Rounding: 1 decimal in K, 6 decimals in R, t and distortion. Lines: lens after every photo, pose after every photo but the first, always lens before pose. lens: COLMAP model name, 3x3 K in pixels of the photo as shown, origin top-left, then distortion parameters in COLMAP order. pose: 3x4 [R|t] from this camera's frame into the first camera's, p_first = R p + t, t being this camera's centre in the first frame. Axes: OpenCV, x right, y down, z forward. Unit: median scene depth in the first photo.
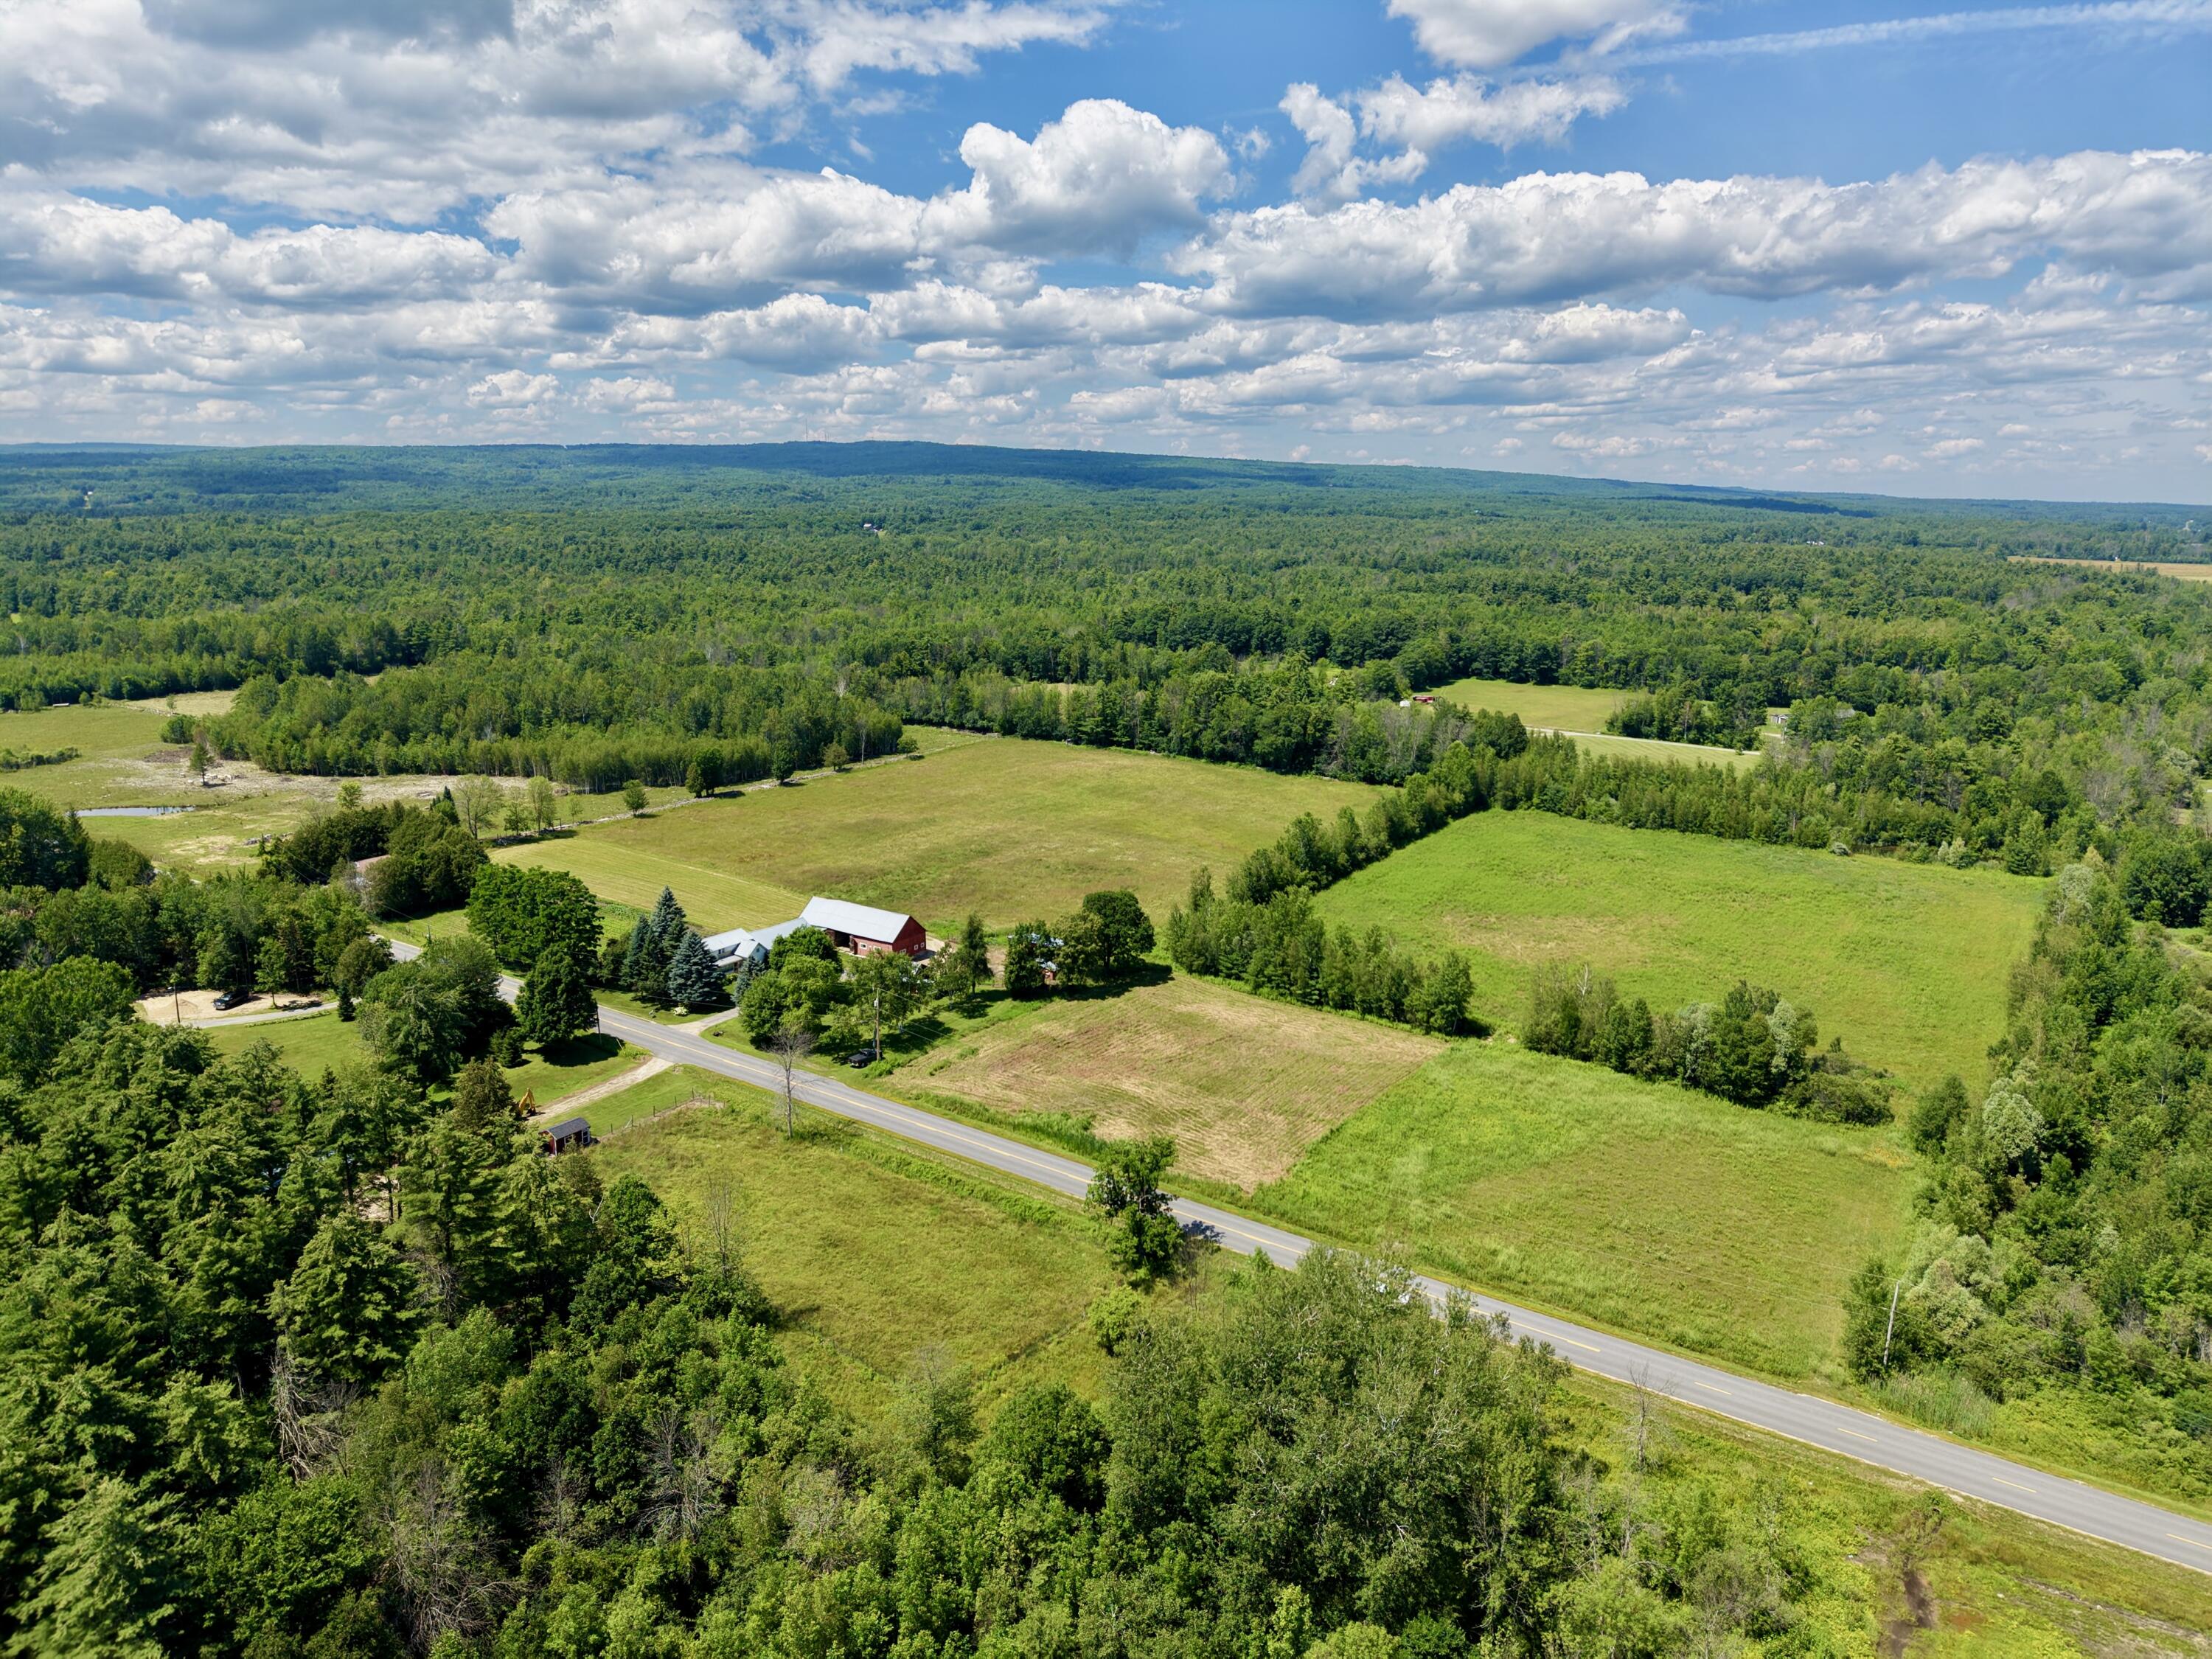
lens RADIAL K [[1470.4, 0, 1104.5], [0, 1470.4, 807.6], [0, 0, 1]] dist [0.036261, -0.040017]
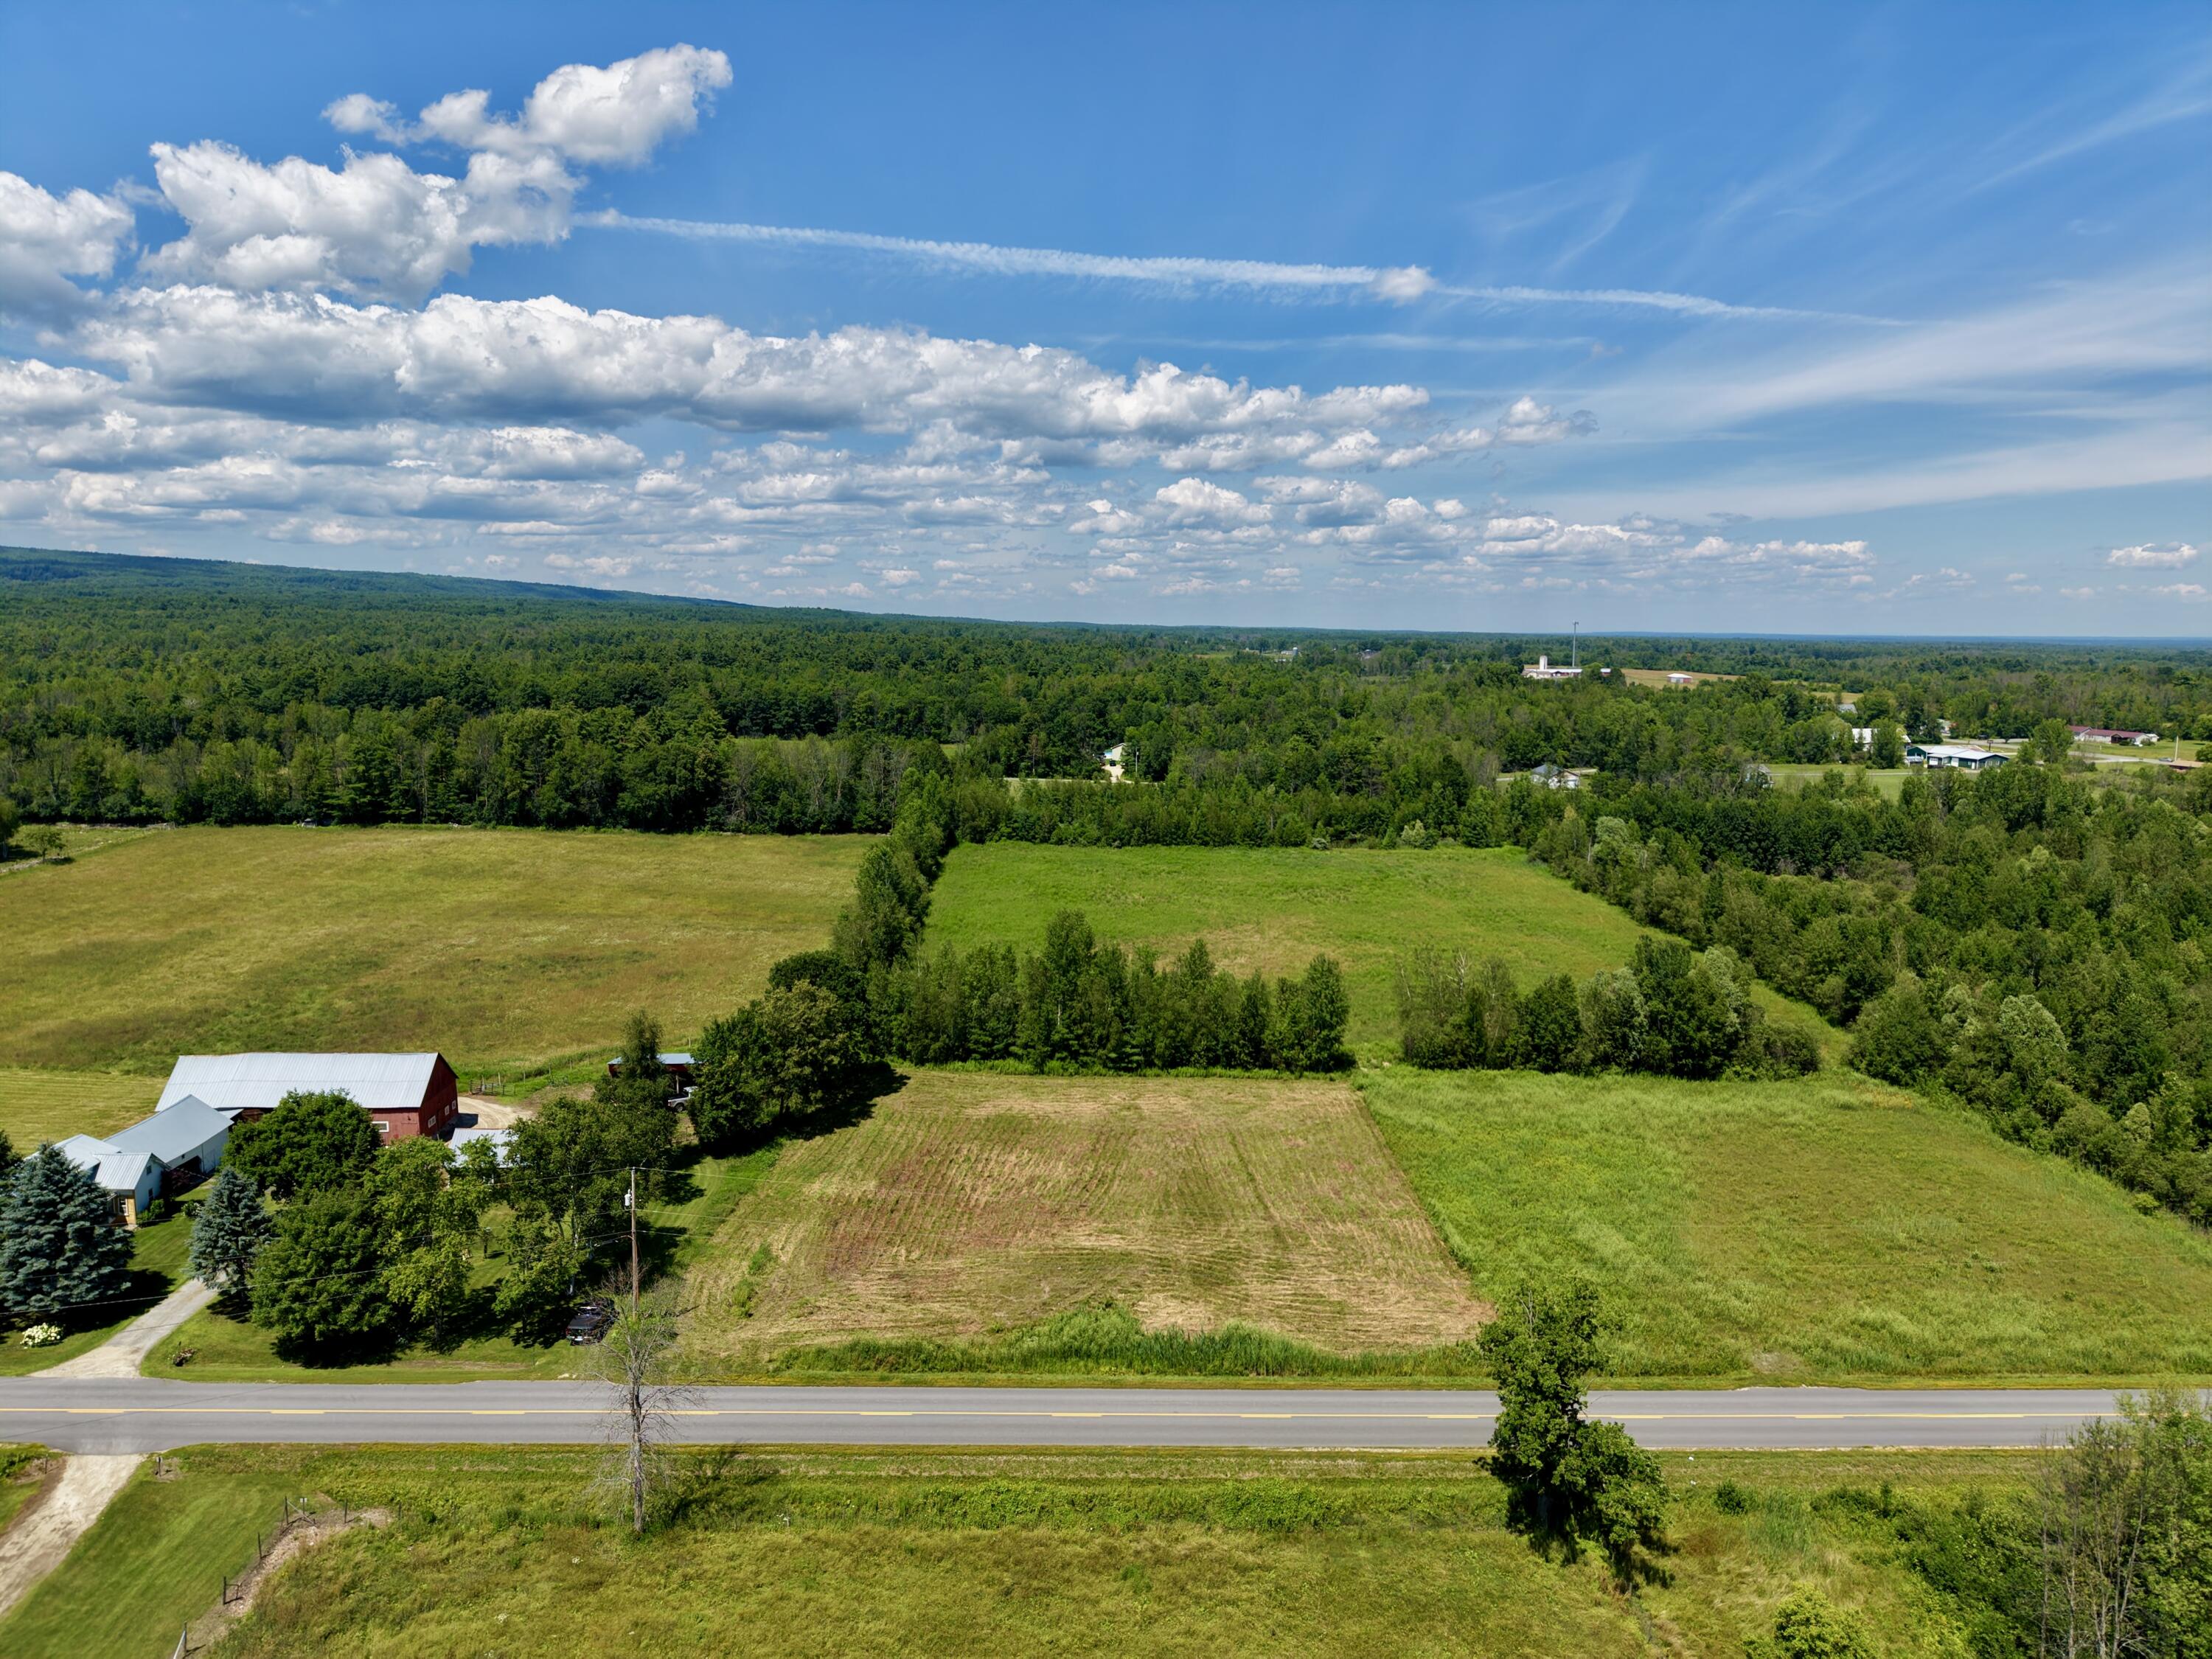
lens RADIAL K [[1470.4, 0, 1102.3], [0, 1470.4, 826.8], [0, 0, 1]] dist [0.036261, -0.040017]
pose [[0.802720, -0.078222, 0.591204, -0.169634], [0.116317, 0.992857, -0.026568, 0.023130], [-0.584902, 0.090094, 0.806085, 0.275310]]
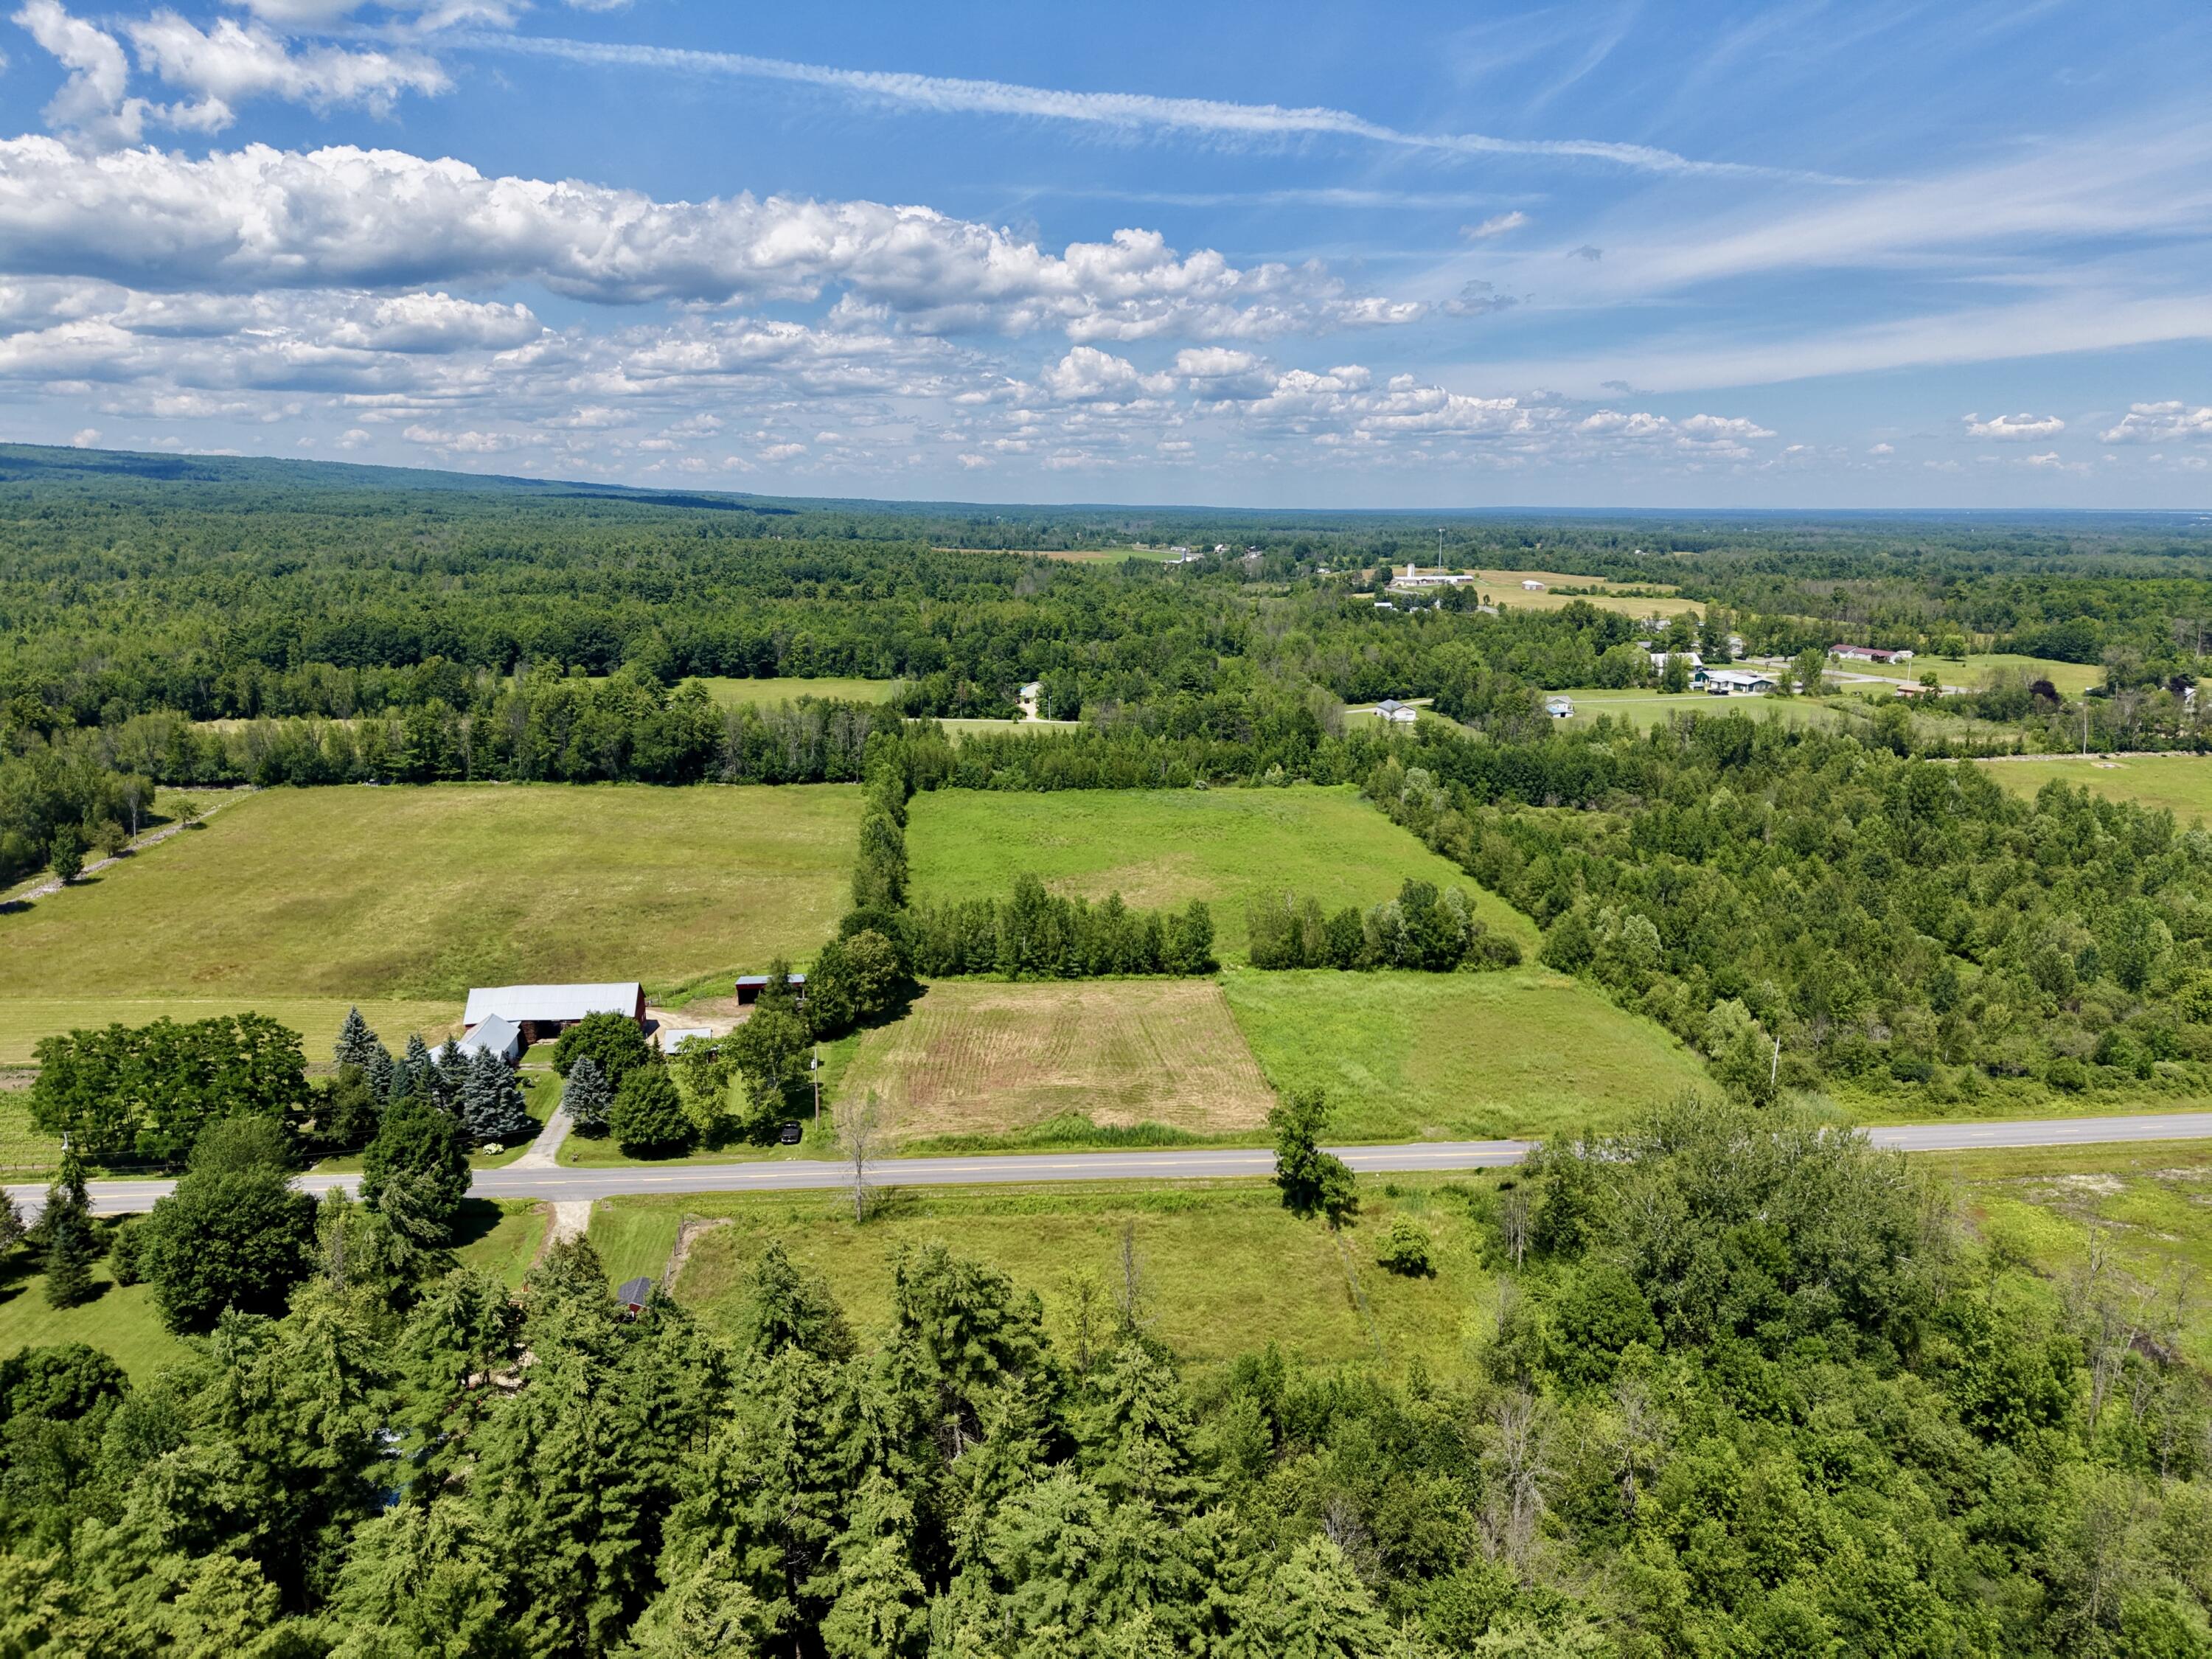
lens RADIAL K [[1470.4, 0, 1100.9], [0, 1470.4, 815.0], [0, 0, 1]] dist [0.036261, -0.040017]
pose [[0.756414, -0.137168, 0.639549, -0.313855], [0.132937, 0.989596, 0.055017, -0.022770], [-0.640442, 0.043404, 0.766779, 0.110134]]
